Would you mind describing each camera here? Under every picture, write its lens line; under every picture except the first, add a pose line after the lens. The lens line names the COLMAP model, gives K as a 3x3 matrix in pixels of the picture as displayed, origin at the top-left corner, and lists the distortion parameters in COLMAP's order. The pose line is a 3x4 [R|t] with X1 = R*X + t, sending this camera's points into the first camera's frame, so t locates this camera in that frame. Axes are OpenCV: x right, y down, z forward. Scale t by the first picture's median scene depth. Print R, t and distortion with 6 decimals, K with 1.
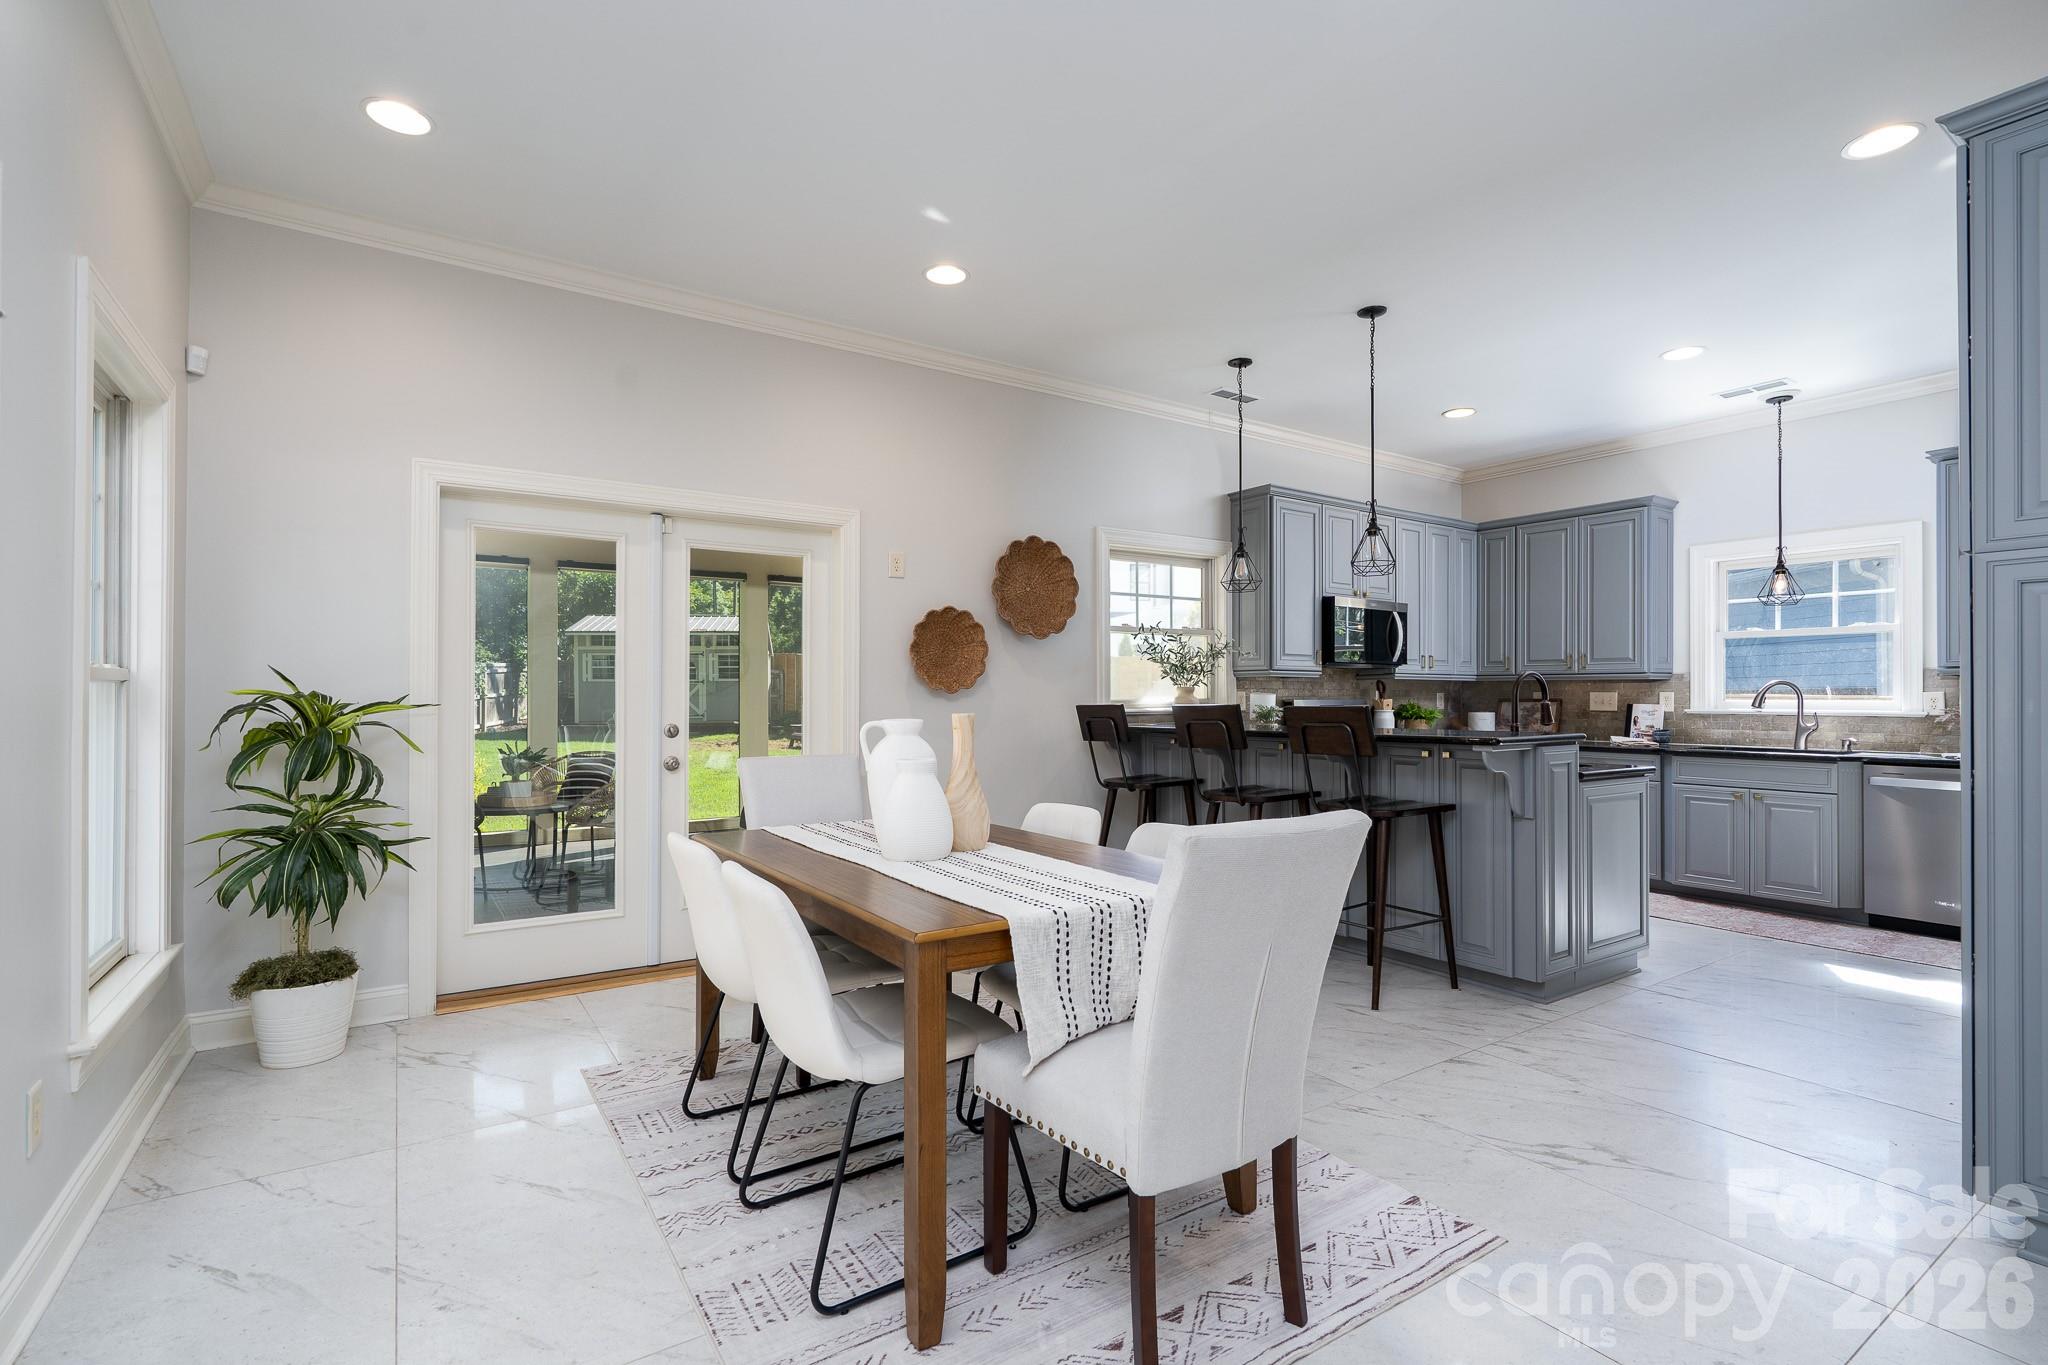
lens RADIAL K [[938.3, 0, 1001.9], [0, 938.3, 691.0], [0, 0, 1]] dist [-0.008304, 0.003924]
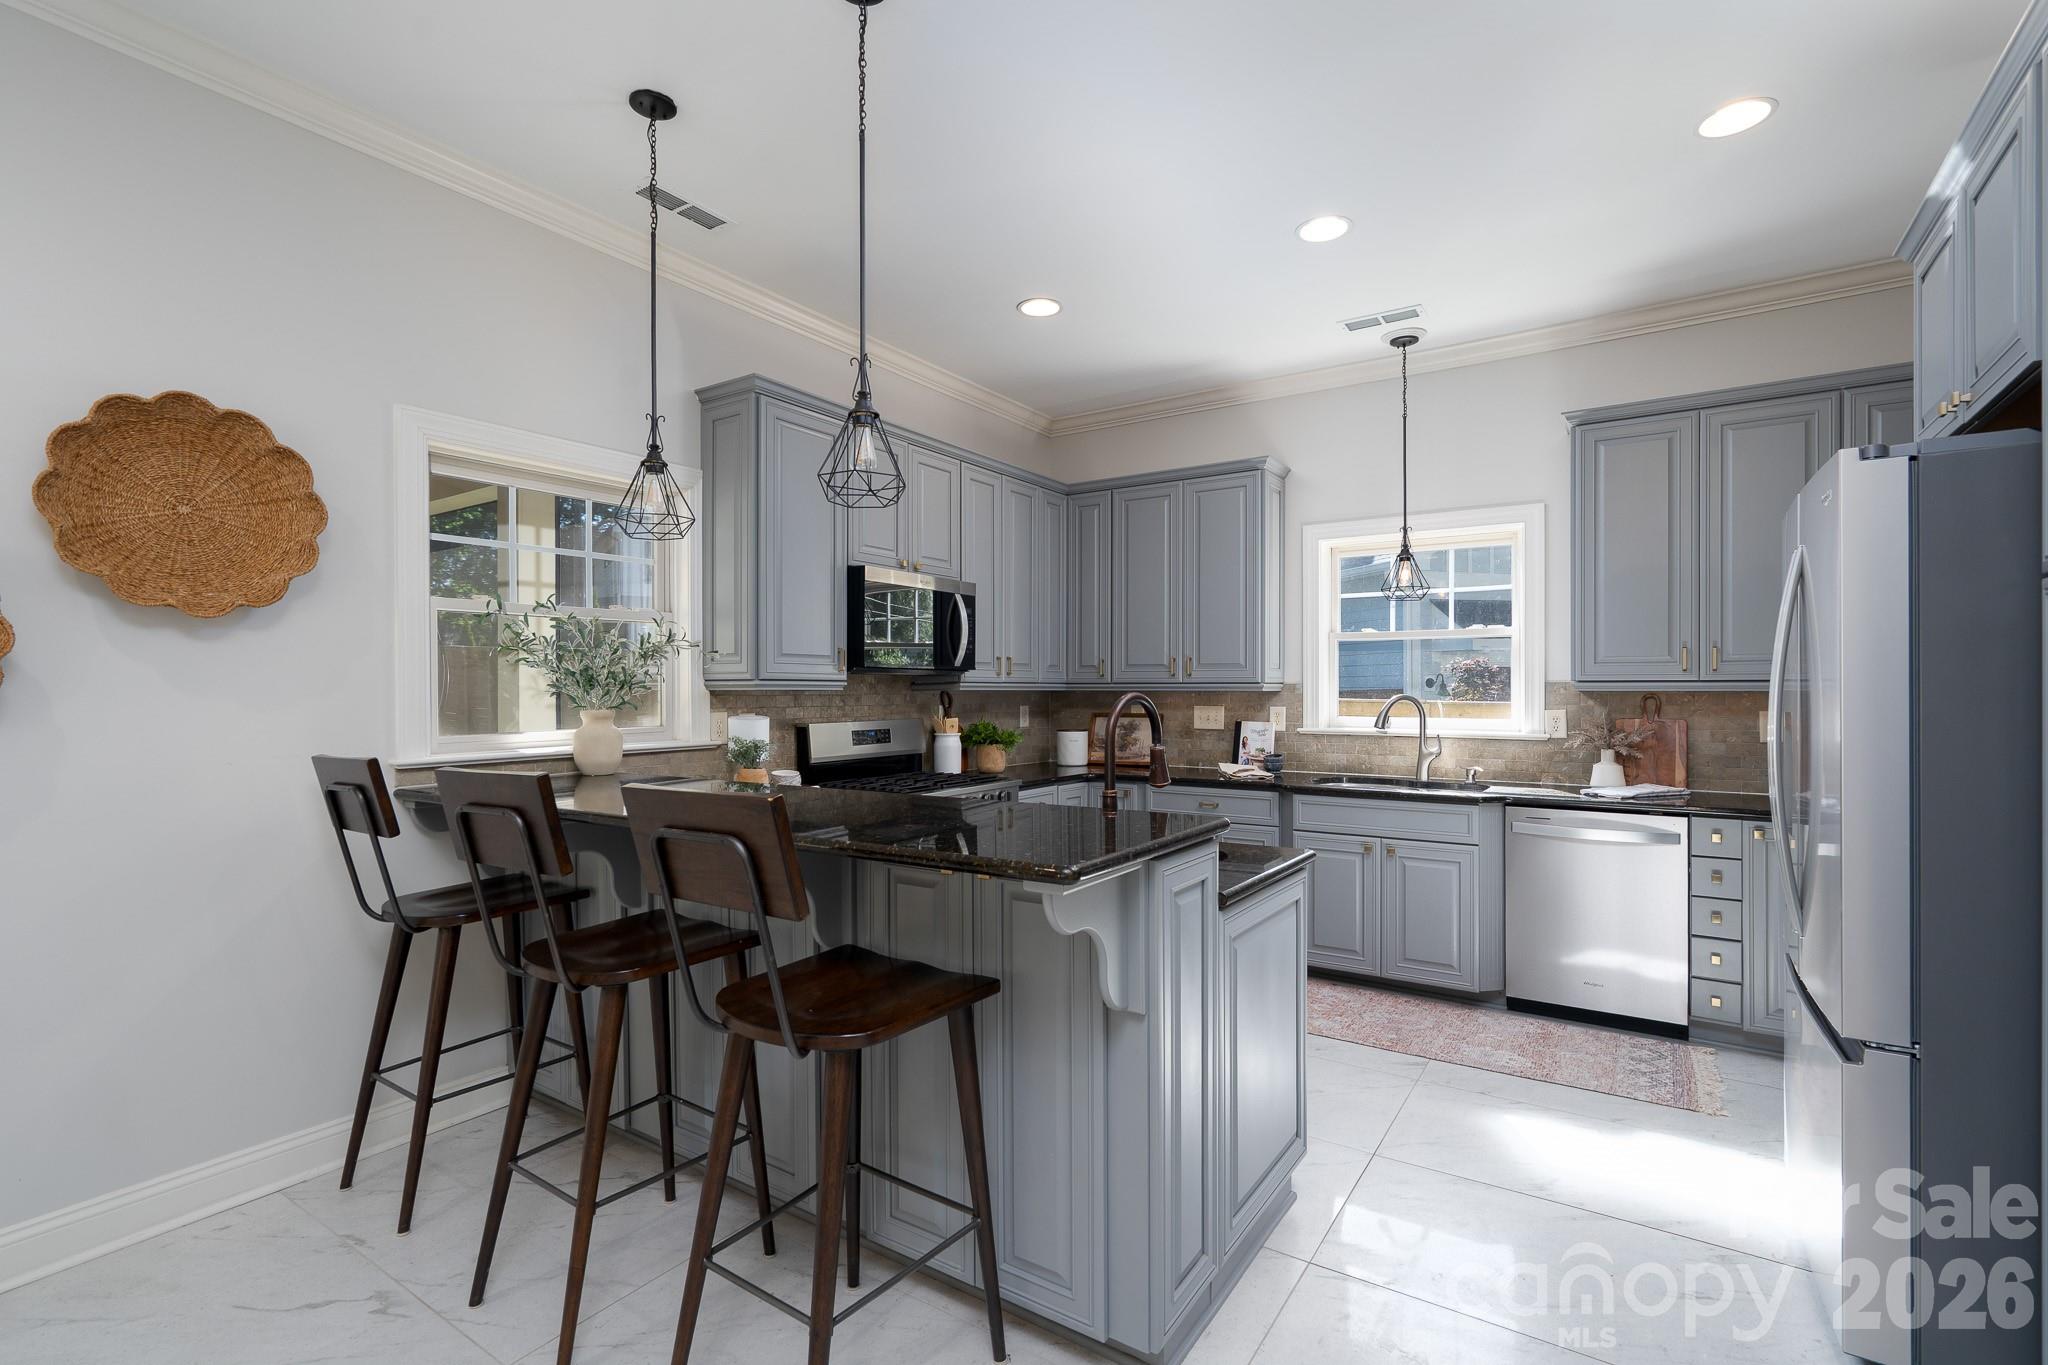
lens RADIAL K [[938.3, 0, 1025.5], [0, 938.3, 689.0], [0, 0, 1]] dist [-0.008304, 0.003924]
pose [[0.916919, -0.003036, 0.399061, 0.198389], [0.000715, 0.999982, 0.005964, -0.019534], [-0.399072, -0.005183, 0.916905, 0.361319]]
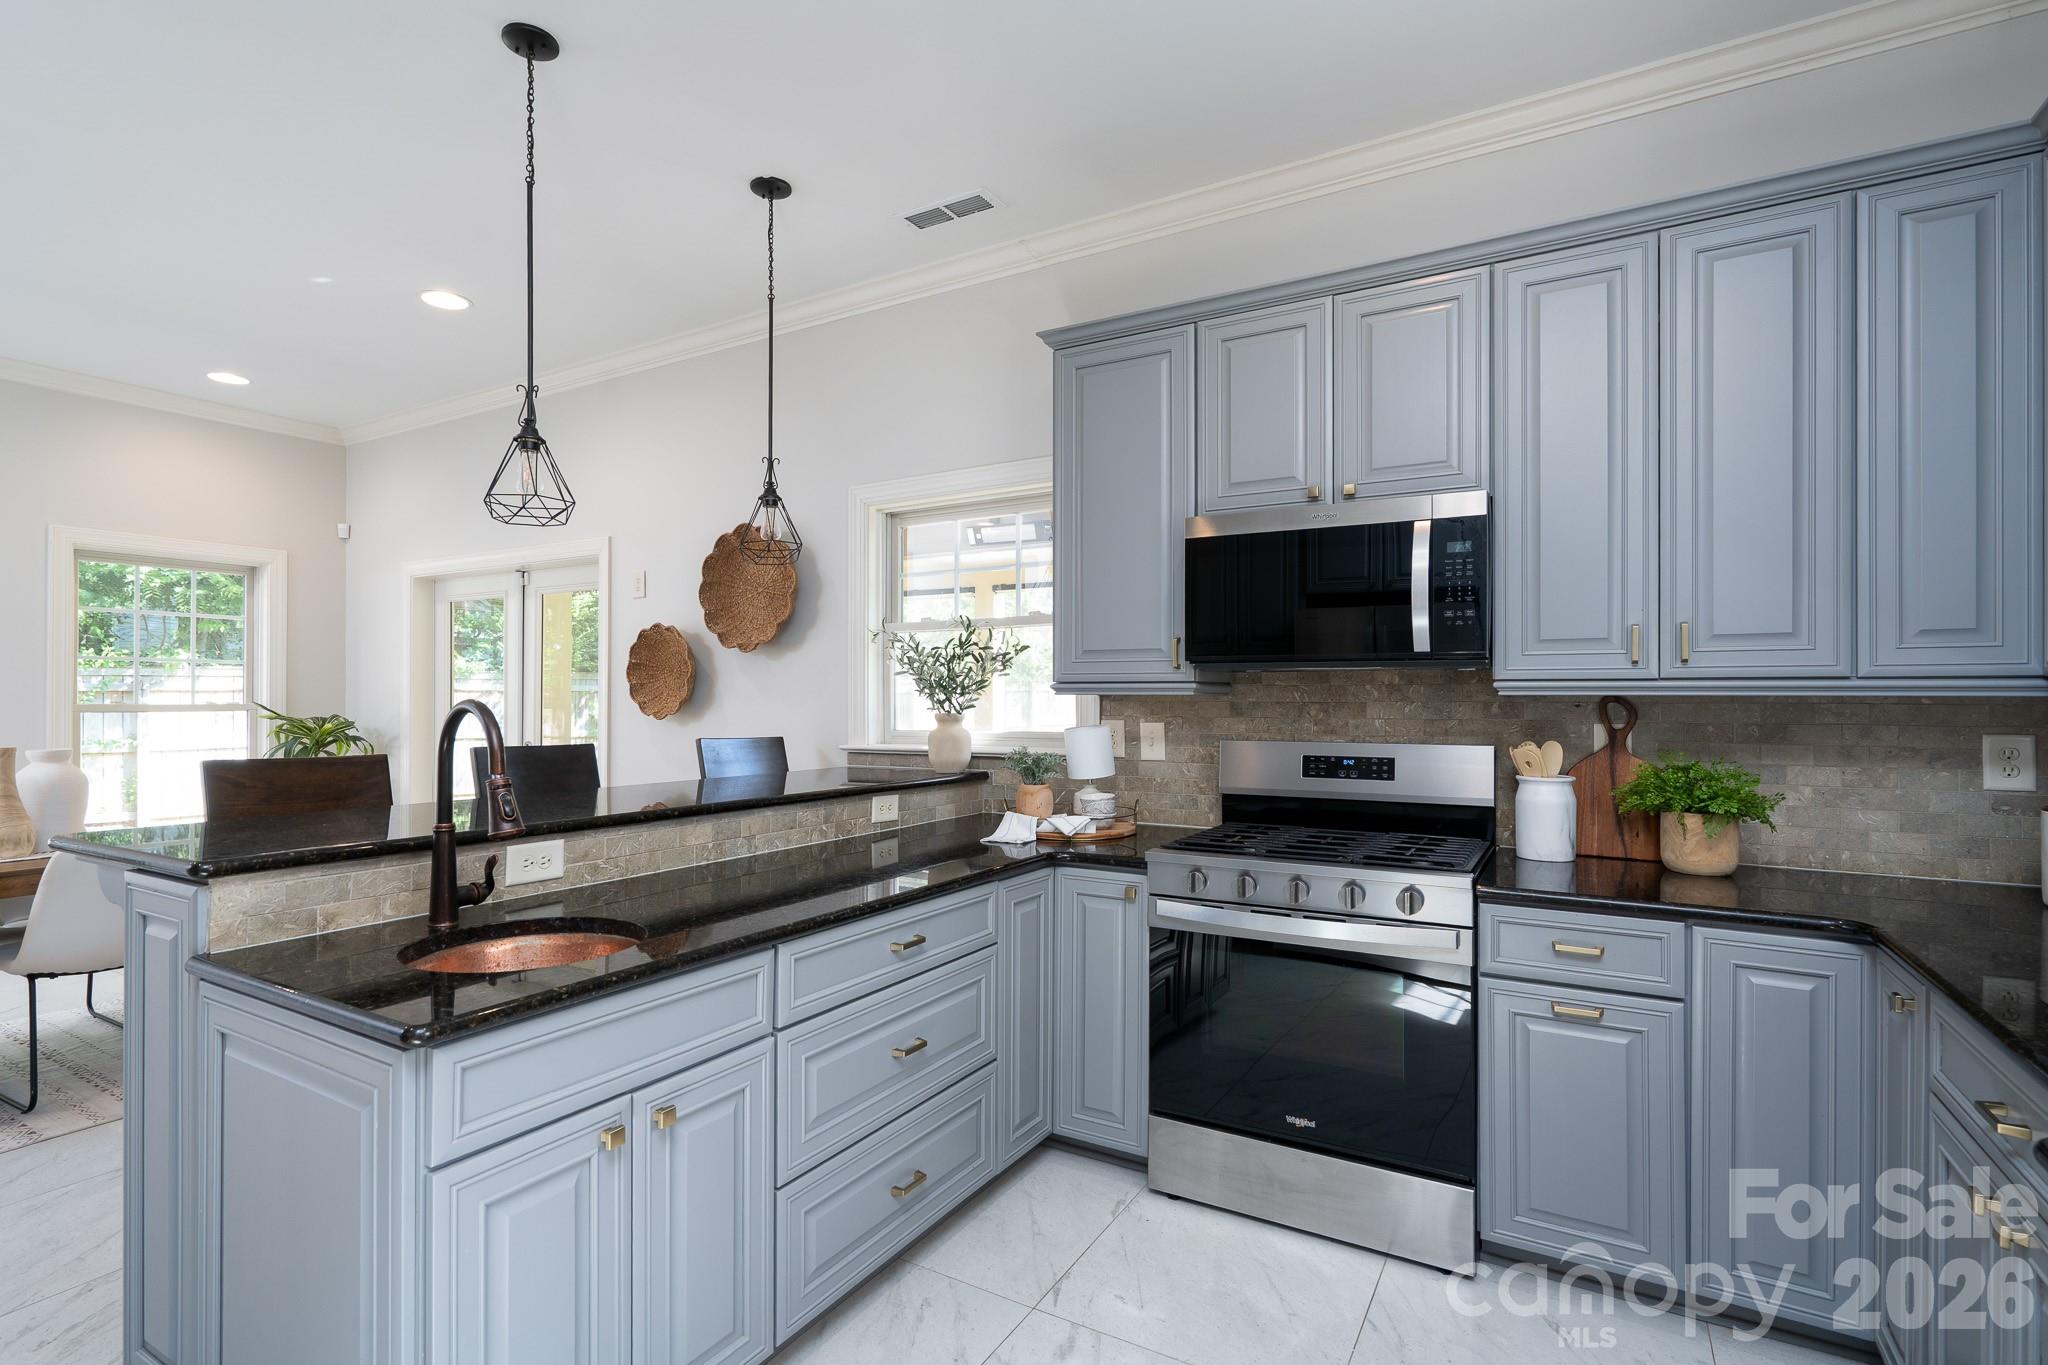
lens RADIAL K [[938.3, 0, 1026.4], [0, 938.3, 694.7], [0, 0, 1]] dist [-0.008304, 0.003924]
pose [[0.462723, -0.002770, -0.886499, 0.728421], [0.005761, 0.999983, -0.000117, -0.015708], [0.886484, -0.005053, 0.462731, 0.722388]]
